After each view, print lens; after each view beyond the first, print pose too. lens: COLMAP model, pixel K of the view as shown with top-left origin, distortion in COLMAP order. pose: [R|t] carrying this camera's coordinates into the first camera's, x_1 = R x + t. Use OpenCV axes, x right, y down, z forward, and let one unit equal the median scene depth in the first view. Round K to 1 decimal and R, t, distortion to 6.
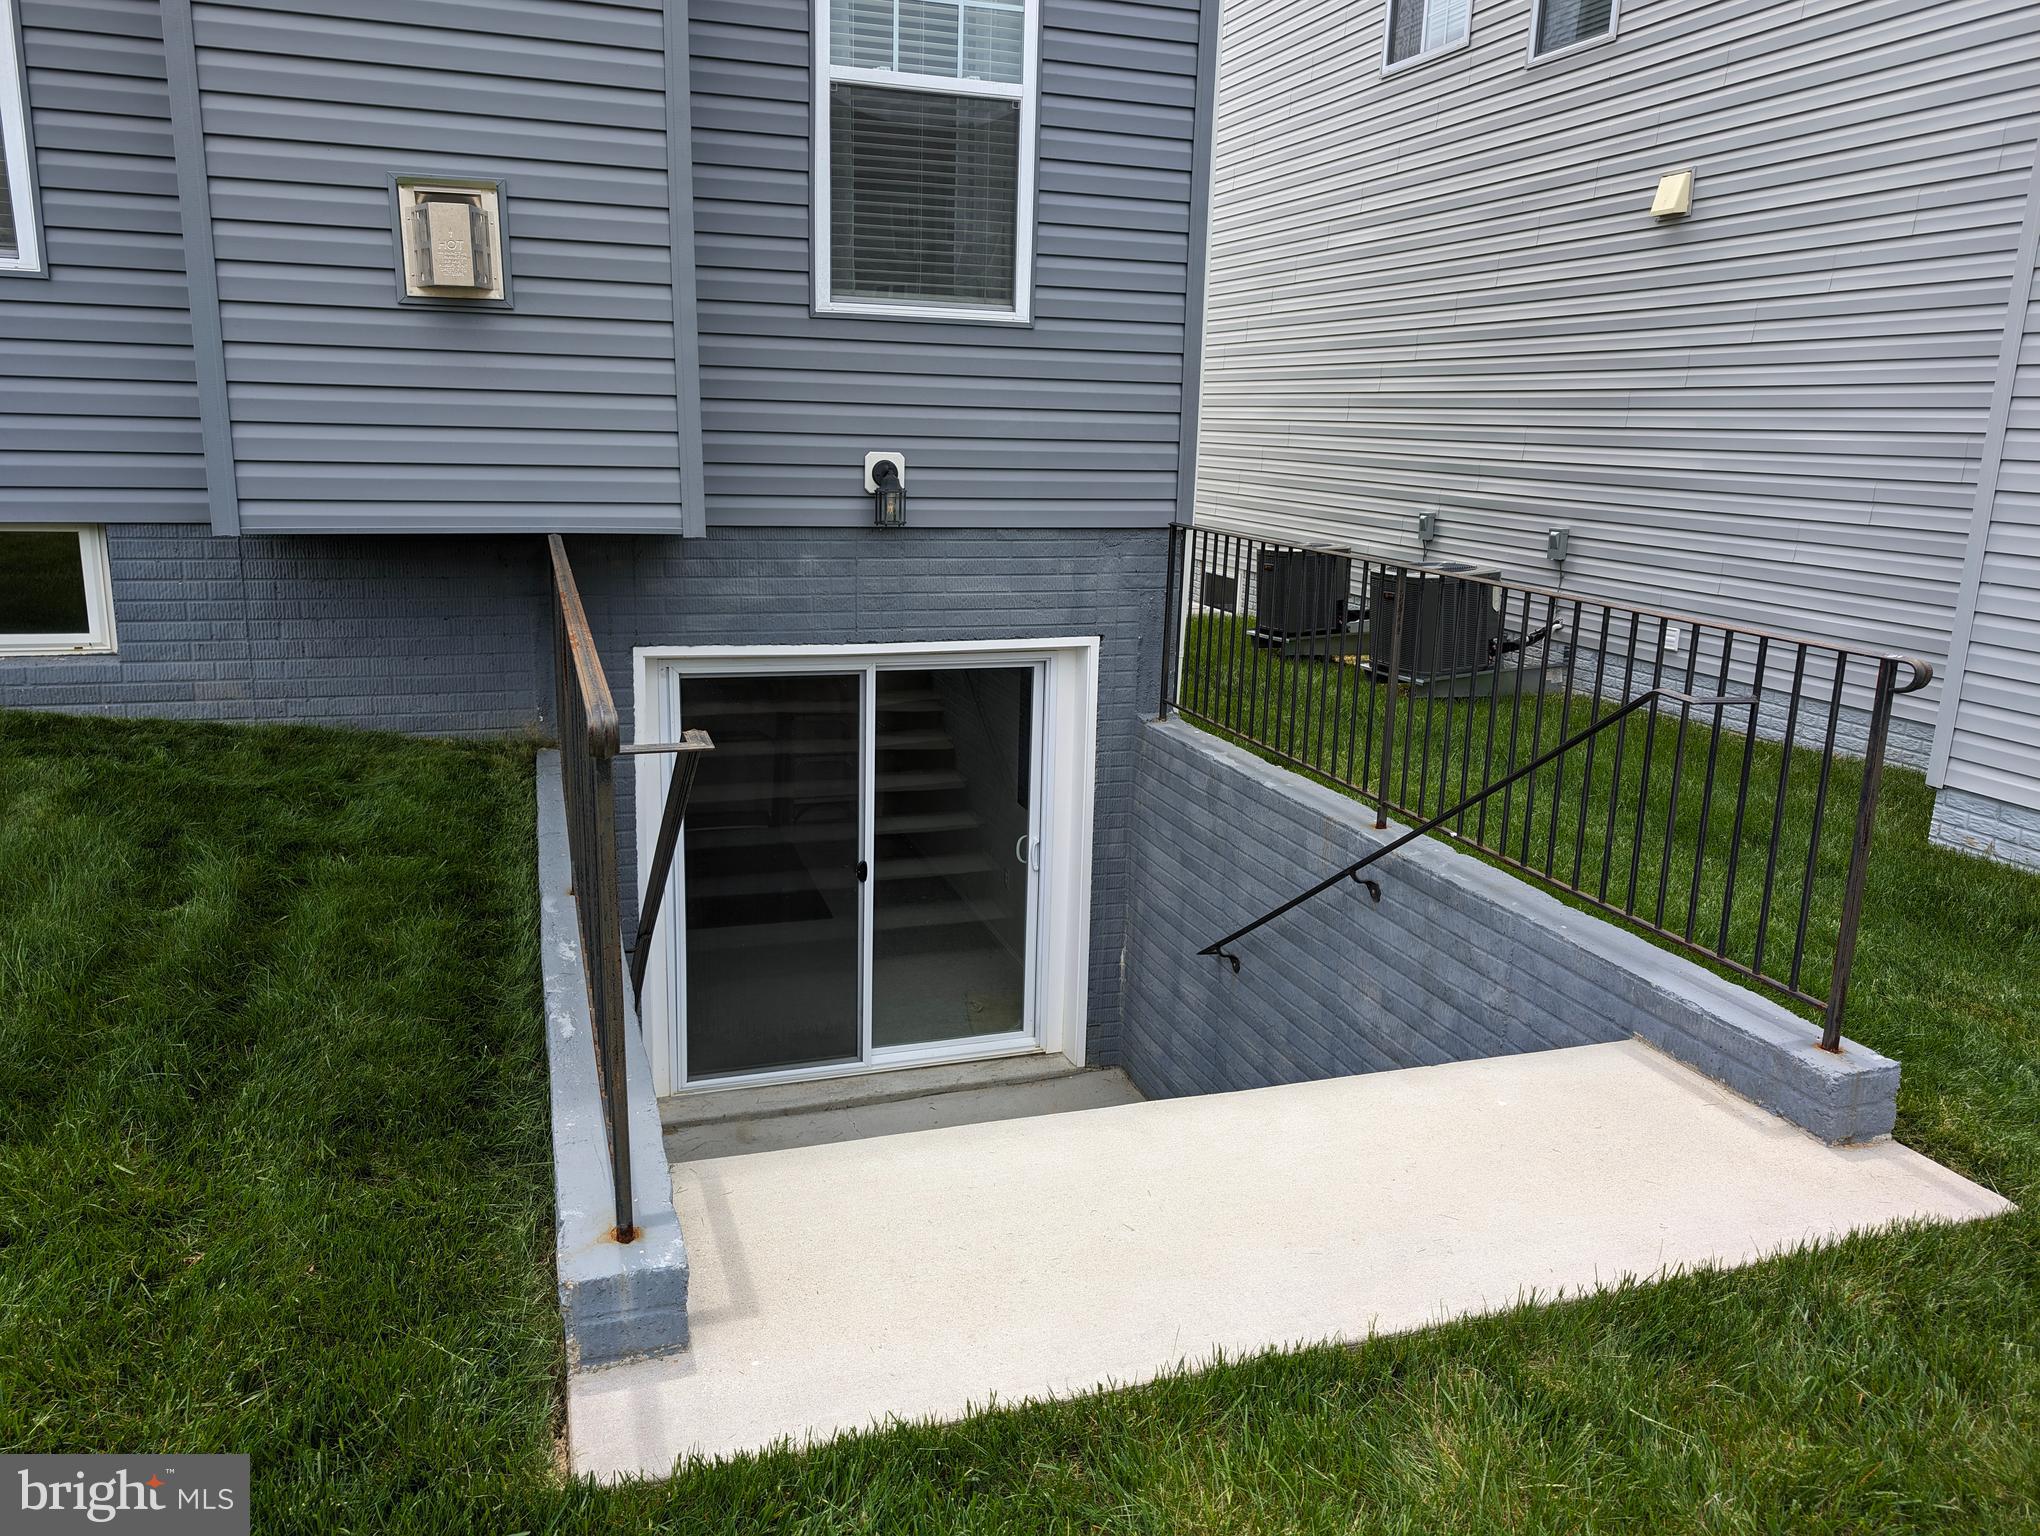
lens RADIAL K [[1470.1, 0, 1020.0], [0, 1470.1, 768.0], [0, 0, 1]] dist [0.017587, -0.008692]
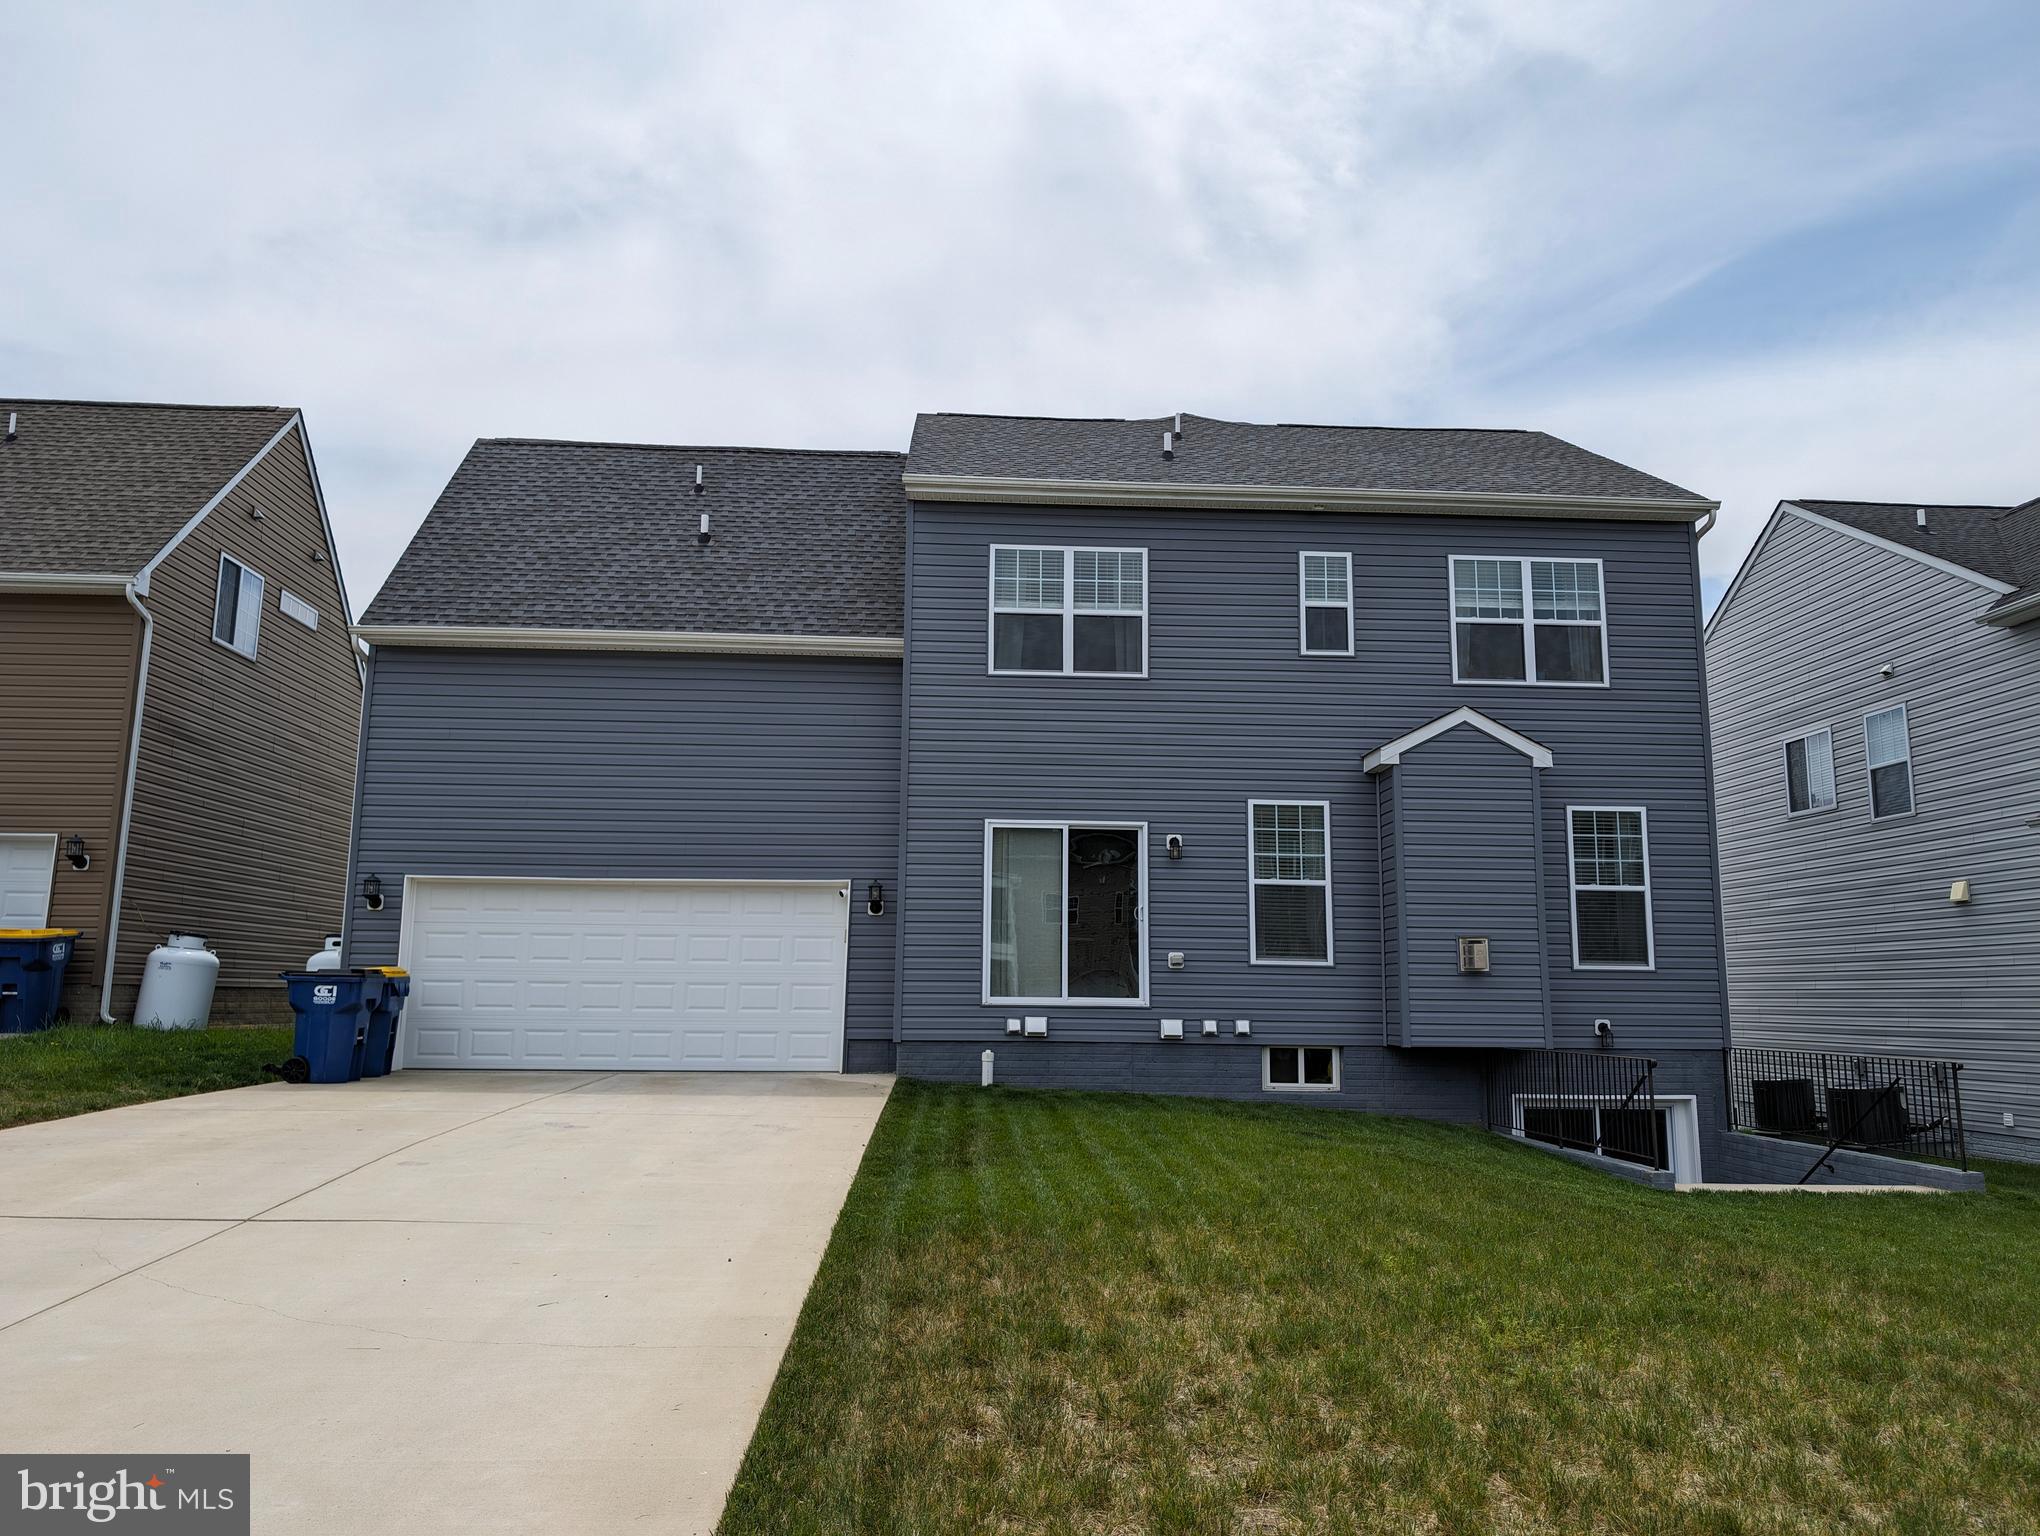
lens RADIAL K [[1470.1, 0, 1020.0], [0, 1470.1, 768.0], [0, 0, 1]] dist [0.017587, -0.008692]
pose [[0.963375, -0.061096, -0.261104, -0.350895], [-0.045123, 0.922881, -0.382433, 0.393228], [0.264333, 0.380208, 0.886324, -1.649757]]
